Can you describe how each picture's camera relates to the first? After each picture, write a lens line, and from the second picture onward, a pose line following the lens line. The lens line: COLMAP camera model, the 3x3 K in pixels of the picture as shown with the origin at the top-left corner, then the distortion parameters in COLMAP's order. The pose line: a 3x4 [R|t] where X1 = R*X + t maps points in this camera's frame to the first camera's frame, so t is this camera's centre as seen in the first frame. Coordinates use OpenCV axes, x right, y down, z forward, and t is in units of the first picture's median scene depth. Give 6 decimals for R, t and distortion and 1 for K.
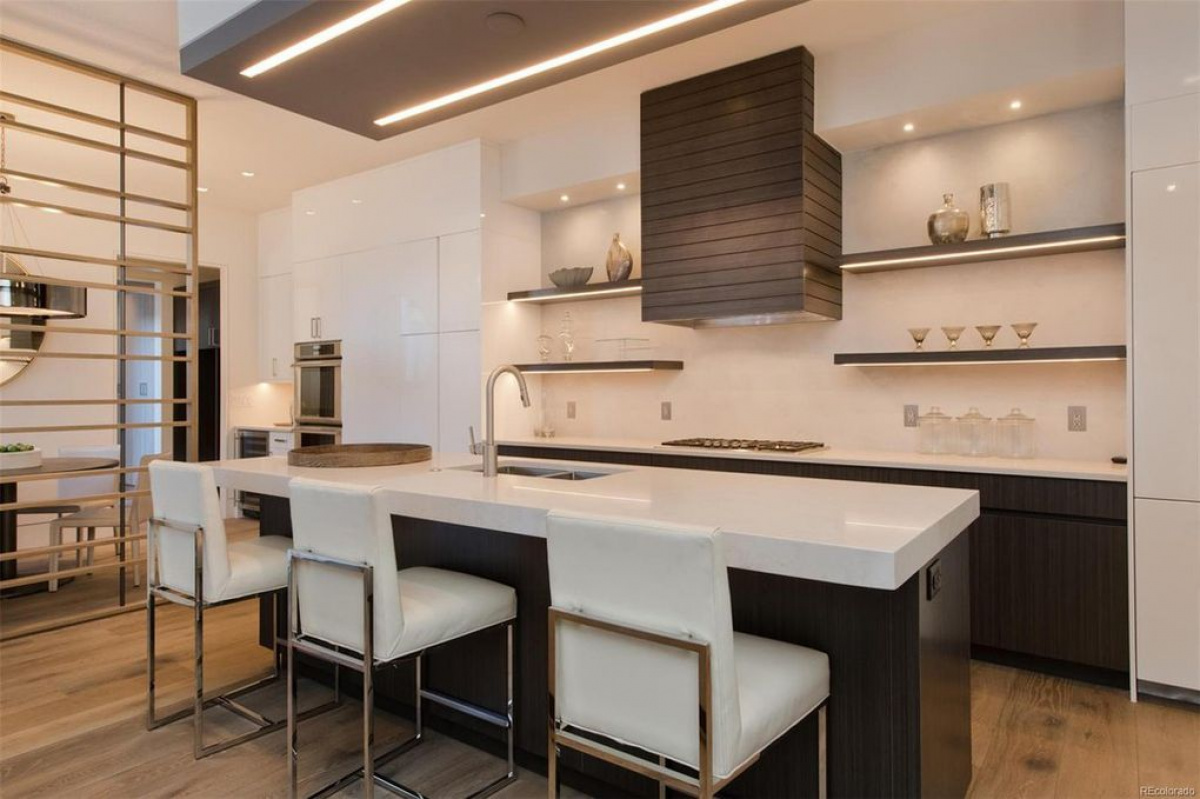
lens RADIAL K [[718.6, 0, 603.1], [0, 718.6, 390.3], [0, 0, 1]] dist [0.020681, 0.000721]
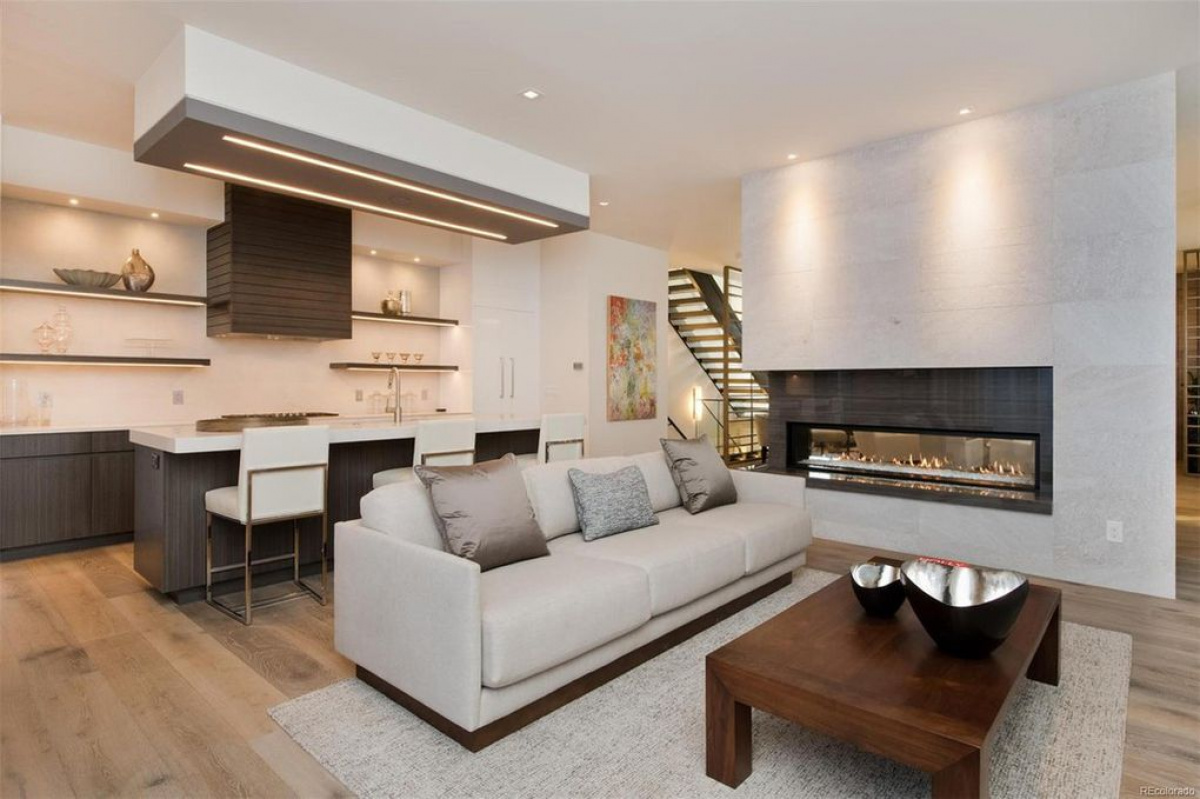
lens RADIAL K [[616.6, 0, 603.1], [0, 616.6, 391.2], [0, 0, 1]] dist [0.009434, -0.000645]
pose [[0.134434, -0.007246, 0.990896, -1.189412], [0.000298, 0.999974, 0.007272, 0.011944], [-0.990923, -0.000682, 0.134432, 0.132314]]
